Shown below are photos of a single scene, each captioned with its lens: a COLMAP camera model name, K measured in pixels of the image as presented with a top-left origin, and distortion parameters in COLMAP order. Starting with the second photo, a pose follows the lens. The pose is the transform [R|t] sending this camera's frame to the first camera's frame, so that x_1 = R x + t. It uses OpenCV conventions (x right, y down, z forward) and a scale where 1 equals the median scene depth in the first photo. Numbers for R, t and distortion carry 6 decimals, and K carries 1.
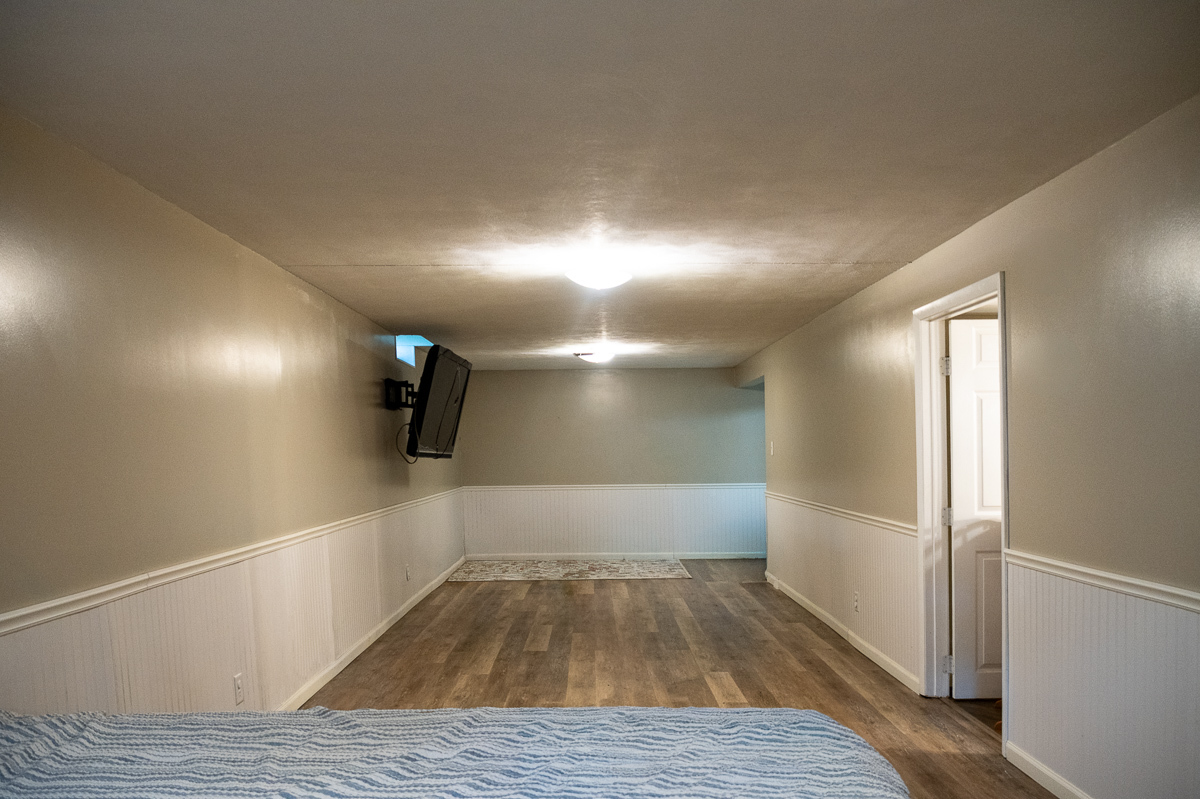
lens RADIAL K [[1146.0, 0, 600.0], [0, 1146.0, 399.5], [0, 0, 1]] dist [-0.129886, 0.005243]
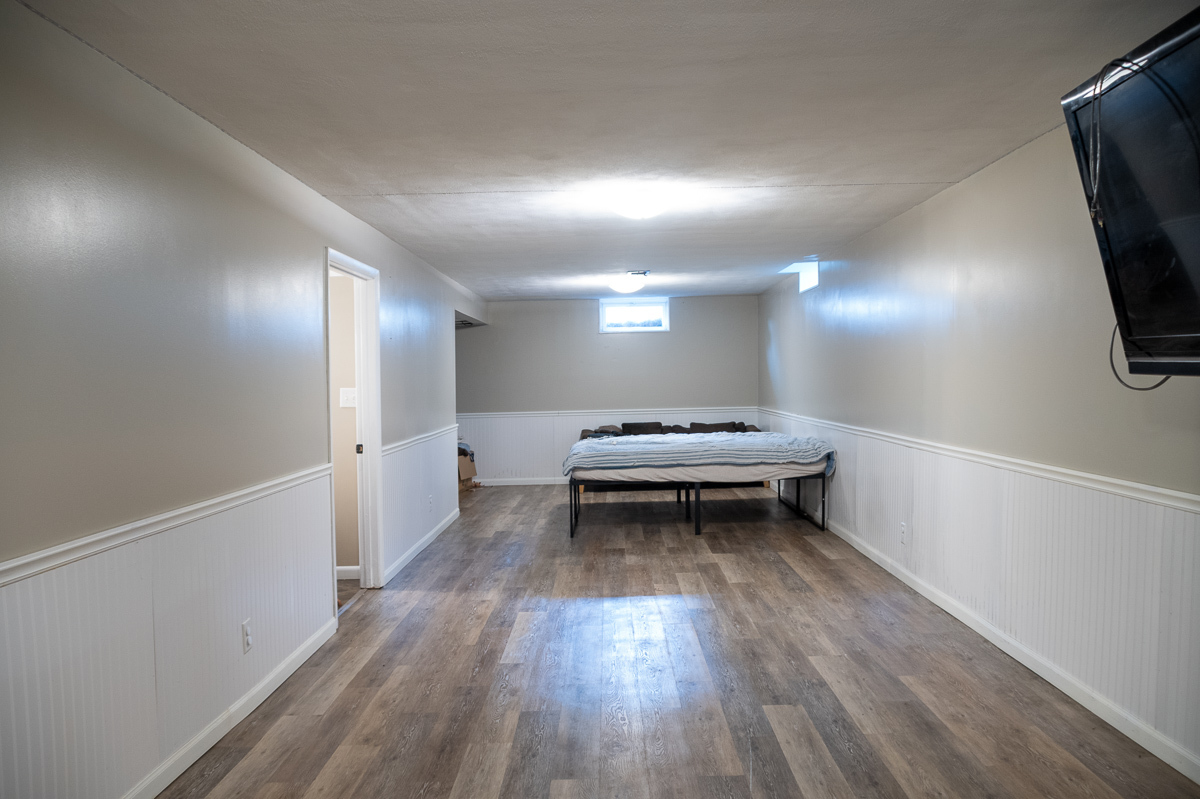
lens RADIAL K [[1146.0, 0, 600.0], [0, 1146.0, 399.5], [0, 0, 1]] dist [-0.129886, 0.005243]
pose [[-0.999303, 0.034695, 0.013766, 0.025864], [0.034342, 0.999095, -0.025088, 0.077874], [-0.014624, -0.024598, -0.999590, 1.709409]]
